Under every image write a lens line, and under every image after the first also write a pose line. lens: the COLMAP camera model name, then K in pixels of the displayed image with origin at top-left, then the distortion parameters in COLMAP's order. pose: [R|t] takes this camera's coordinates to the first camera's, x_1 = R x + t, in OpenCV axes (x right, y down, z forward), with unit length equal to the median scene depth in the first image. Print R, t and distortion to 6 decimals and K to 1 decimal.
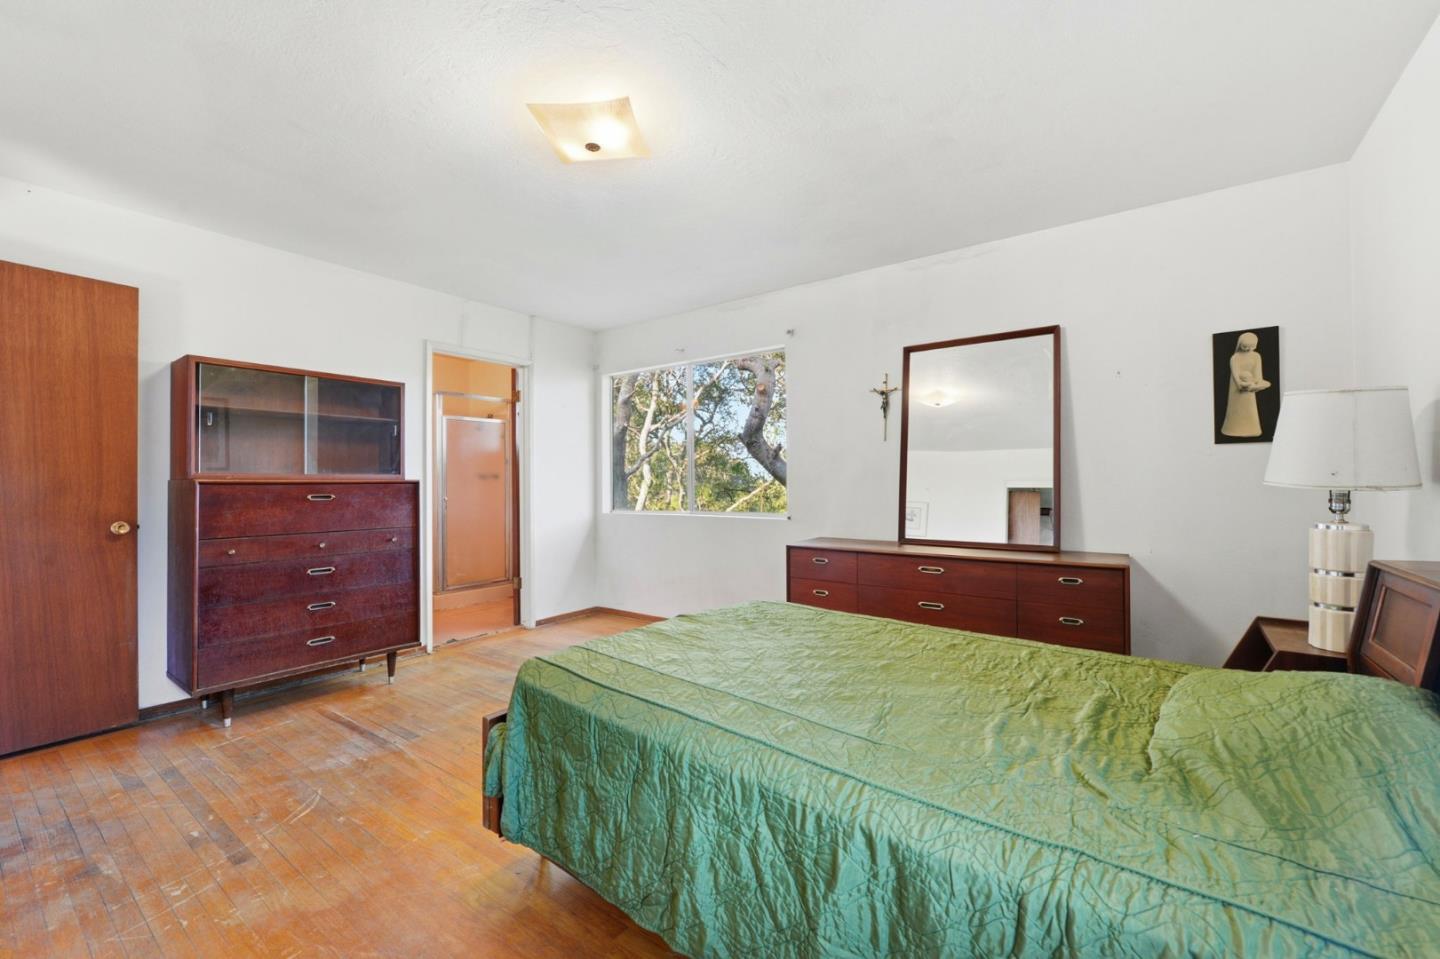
lens RADIAL K [[587.4, 0, 723.0], [0, 587.4, 469.7], [0, 0, 1]] dist [-0.009143, 0.000062]
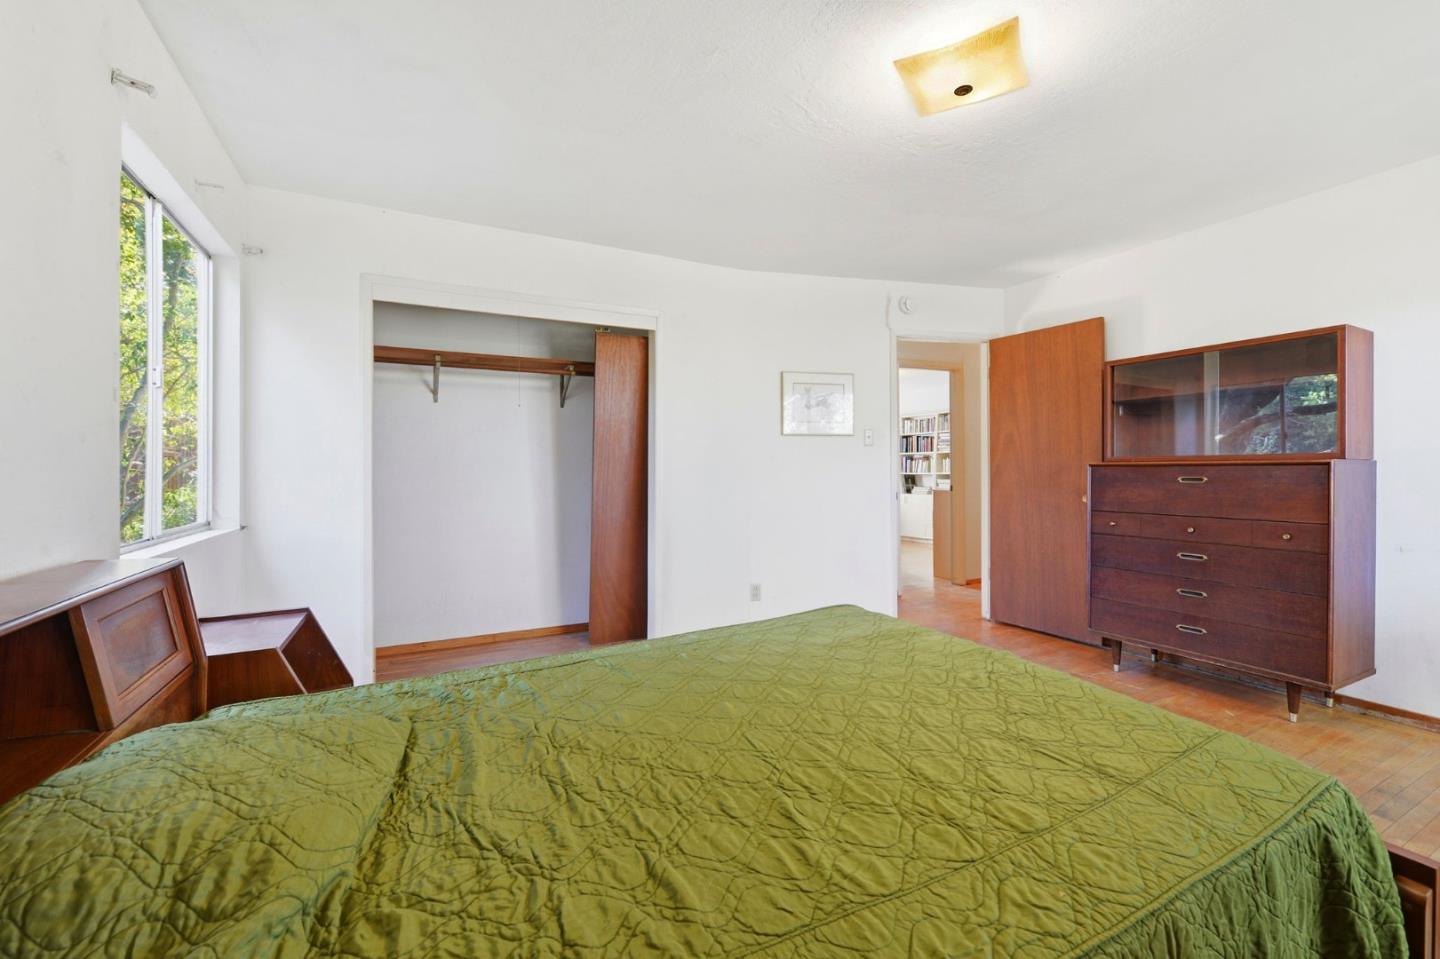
lens RADIAL K [[603.4, 0, 718.6], [0, 603.4, 475.8], [0, 0, 1]] dist [-0.007359, -0.000239]
pose [[-0.448536, 0.016732, -0.893608, 0.595611], [0.033171, 0.999448, 0.002064, 0.014344], [0.893149, -0.028716, -0.448843, 0.824083]]
